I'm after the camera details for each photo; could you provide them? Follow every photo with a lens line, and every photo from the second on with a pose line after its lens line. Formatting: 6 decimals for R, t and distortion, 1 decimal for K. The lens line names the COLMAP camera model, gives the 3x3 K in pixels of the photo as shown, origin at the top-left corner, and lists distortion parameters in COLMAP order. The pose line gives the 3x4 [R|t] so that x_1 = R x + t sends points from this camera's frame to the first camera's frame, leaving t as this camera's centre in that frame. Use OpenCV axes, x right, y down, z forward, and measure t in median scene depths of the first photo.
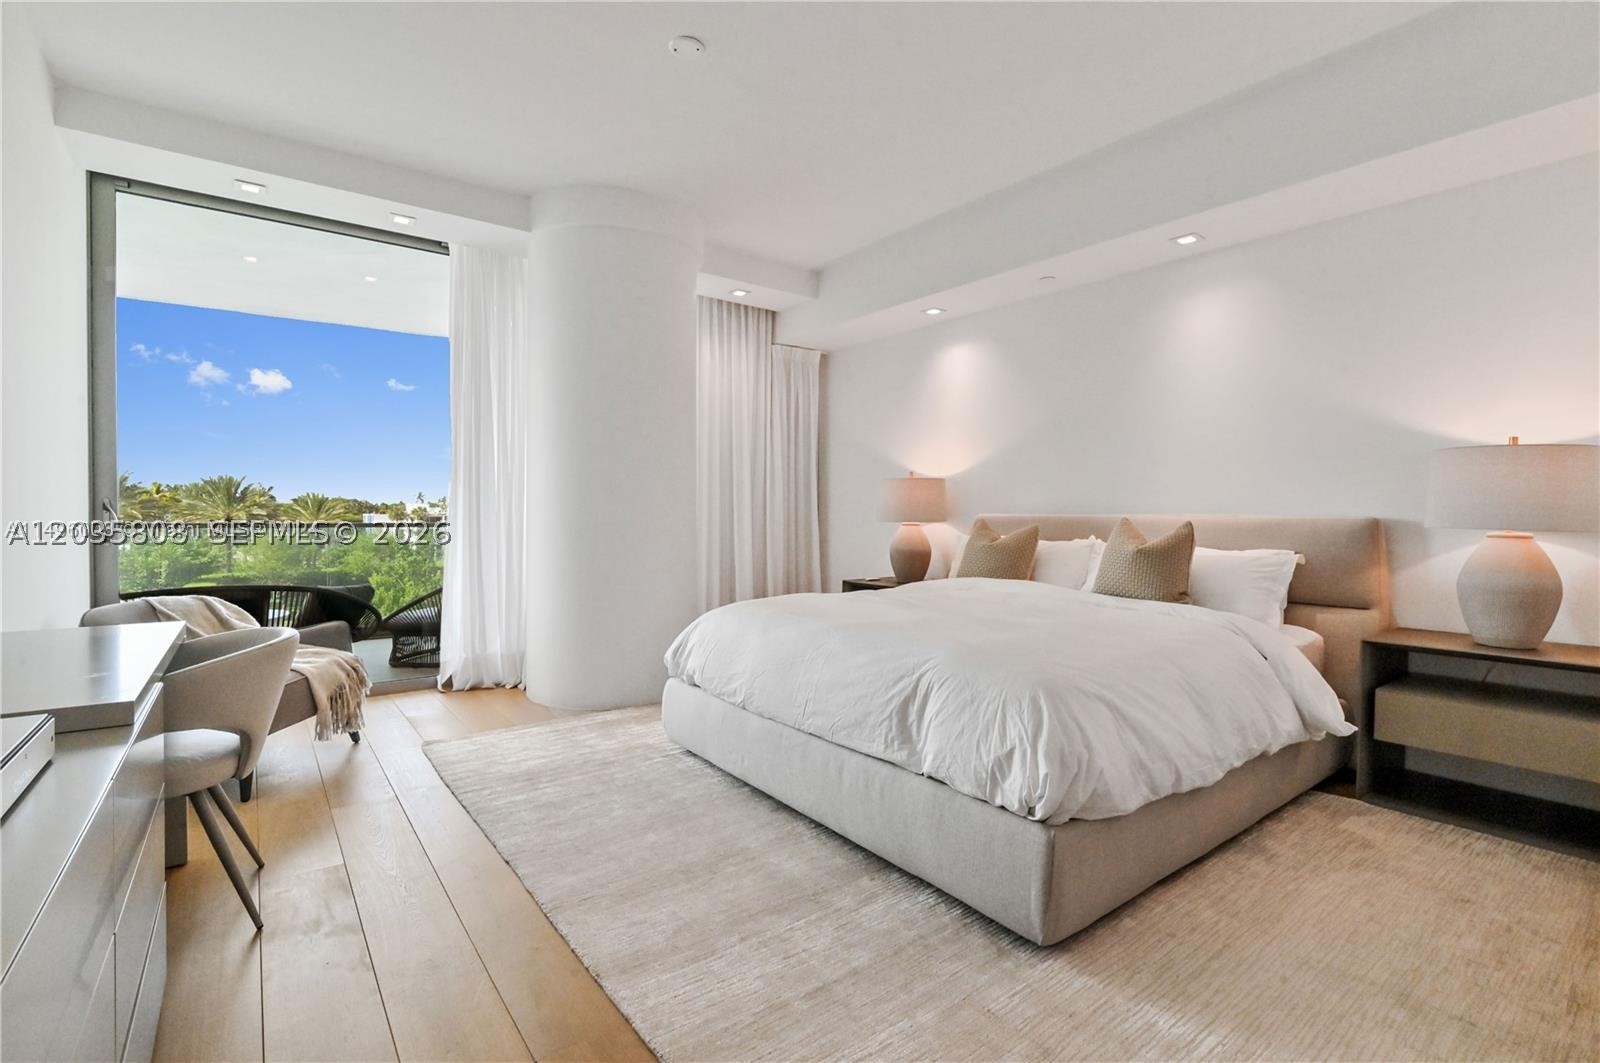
lens RADIAL K [[730.8, 0, 800.5], [0, 730.8, 515.9], [0, 0, 1]] dist [0.001109, 0.000259]
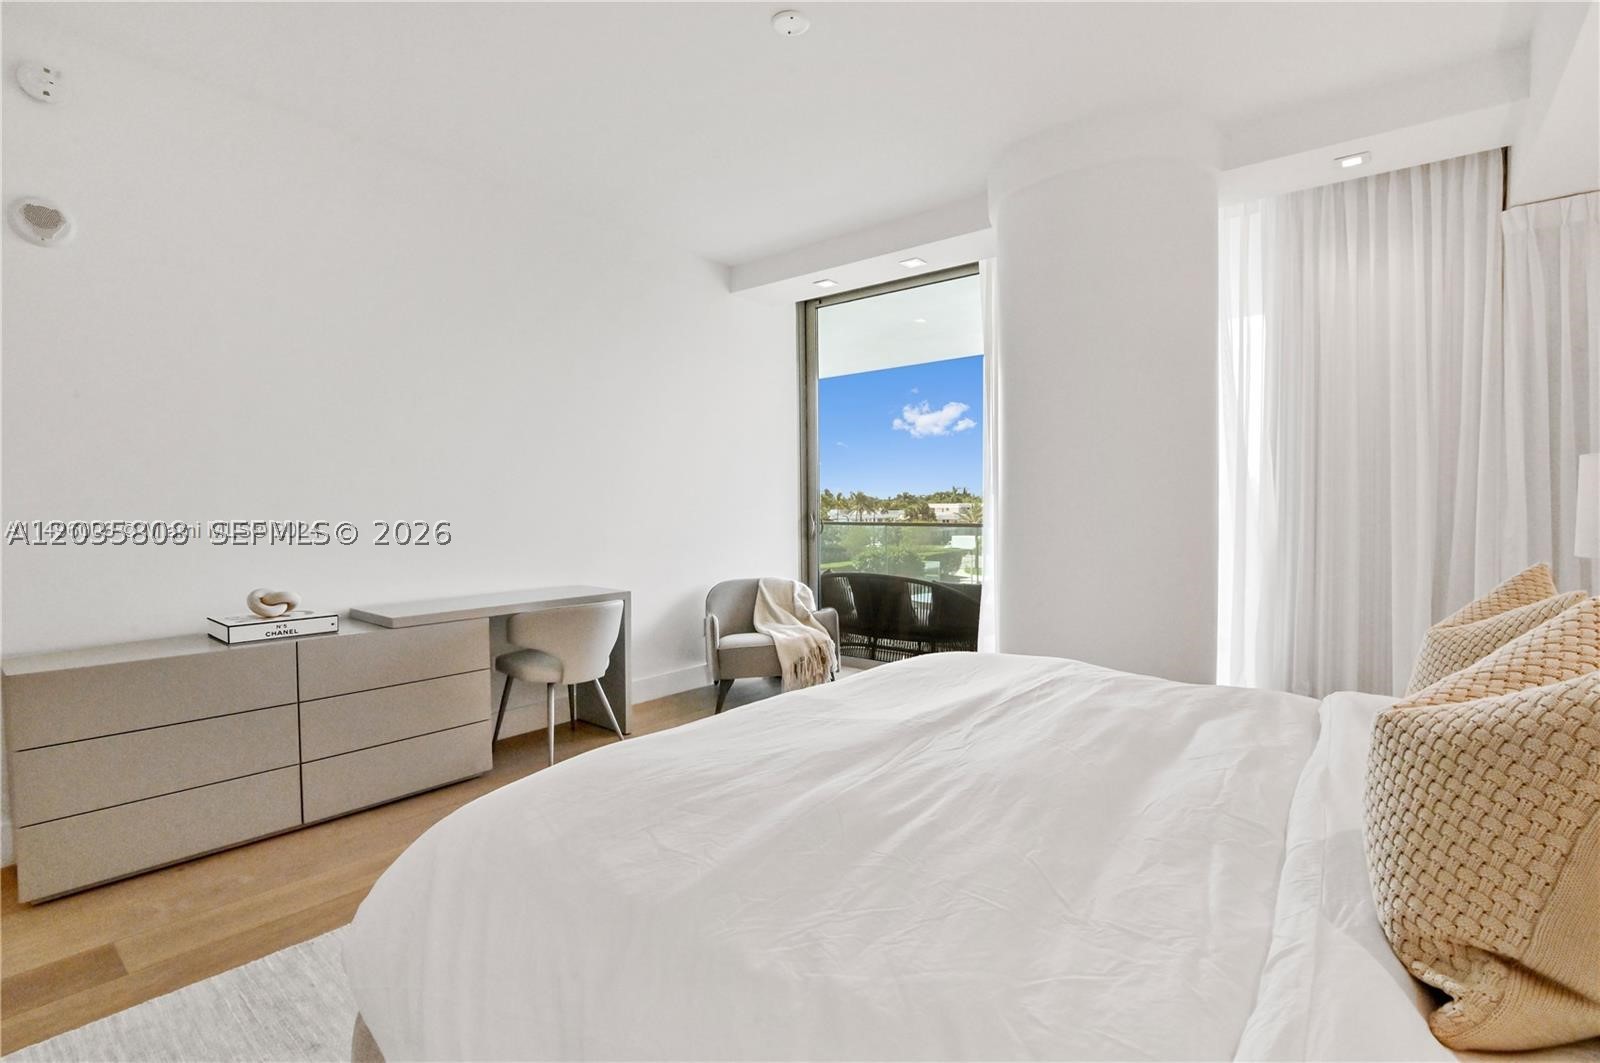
lens RADIAL K [[755.1, 0, 791.2], [0, 755.1, 529.9], [0, 0, 1]] dist [-0.005614, -0.000751]
pose [[0.229058, 0.029445, -0.972967, 0.539889], [-0.004442, 0.999564, 0.029204, -0.030834], [0.973403, -0.002368, 0.229089, 0.550946]]
